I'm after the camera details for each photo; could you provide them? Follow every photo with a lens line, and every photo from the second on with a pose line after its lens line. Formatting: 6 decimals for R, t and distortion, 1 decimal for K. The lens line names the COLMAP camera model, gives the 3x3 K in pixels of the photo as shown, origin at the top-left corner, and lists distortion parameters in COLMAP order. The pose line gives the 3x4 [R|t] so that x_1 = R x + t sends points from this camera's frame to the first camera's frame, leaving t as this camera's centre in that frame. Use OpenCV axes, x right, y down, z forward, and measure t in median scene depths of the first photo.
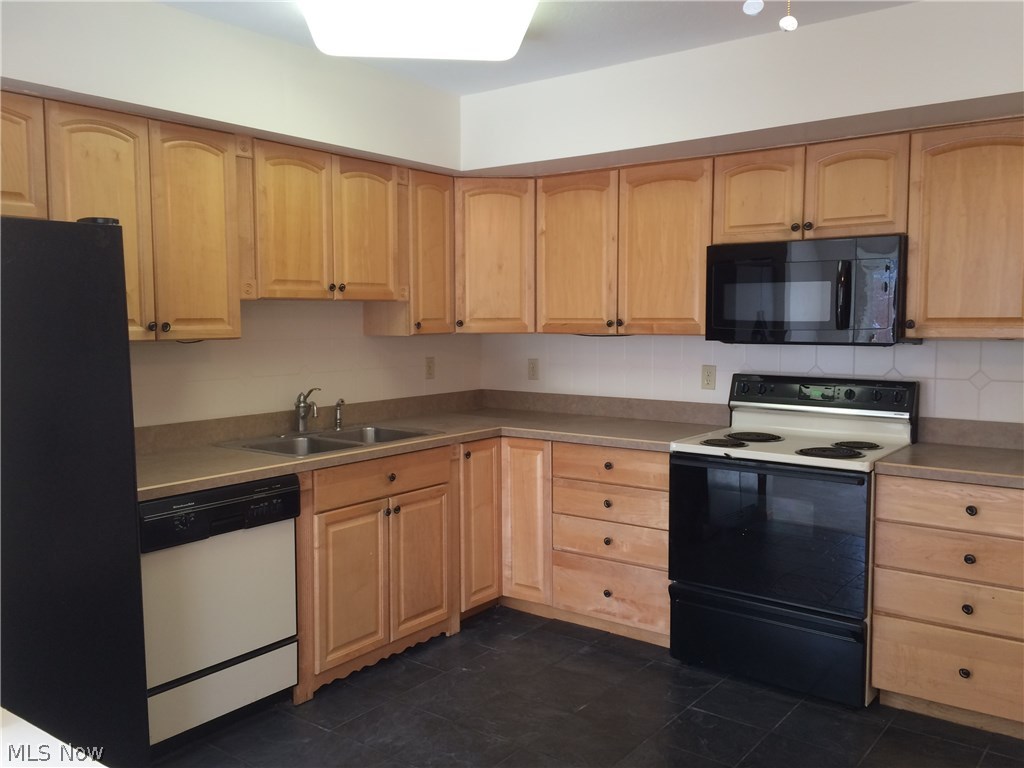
lens RADIAL K [[879.2, 0, 505.2], [0, 879.2, 385.6], [0, 0, 1]] dist [0.078032, -0.105161]
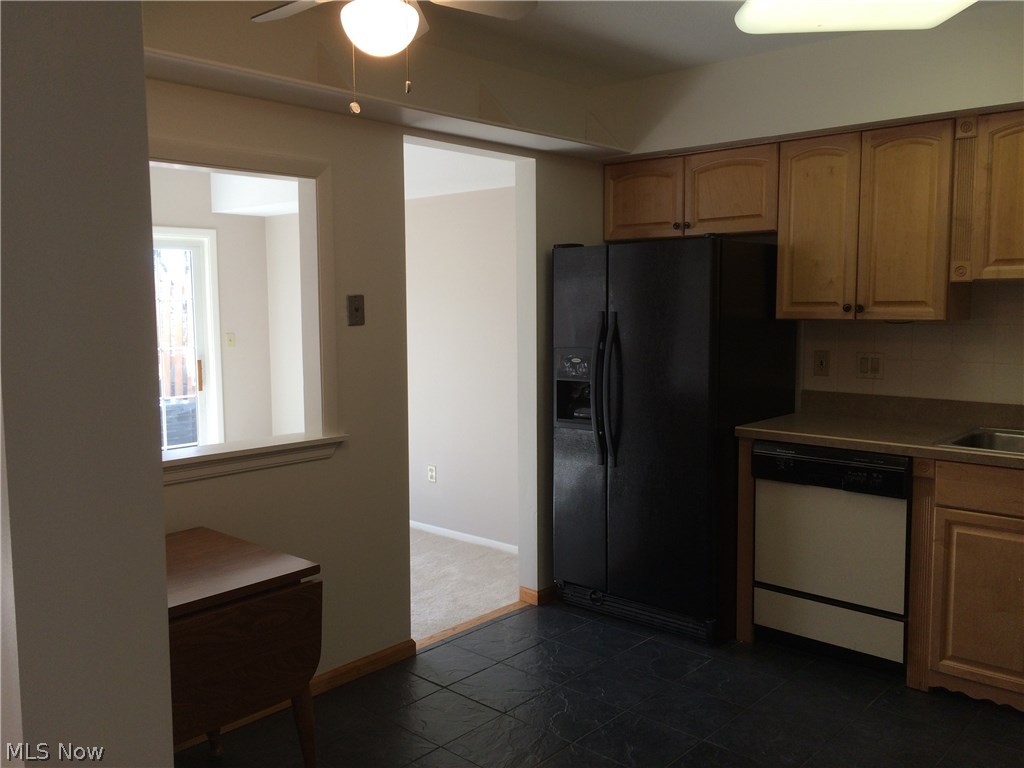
lens RADIAL K [[879.2, 0, 496.3], [0, 879.2, 379.2], [0, 0, 1]] dist [0.078032, -0.105161]
pose [[-0.102470, 0.098877, -0.989810, 0.669414], [-0.070903, 0.991791, 0.106415, -0.051972], [0.992206, 0.081085, -0.094618, 0.518993]]
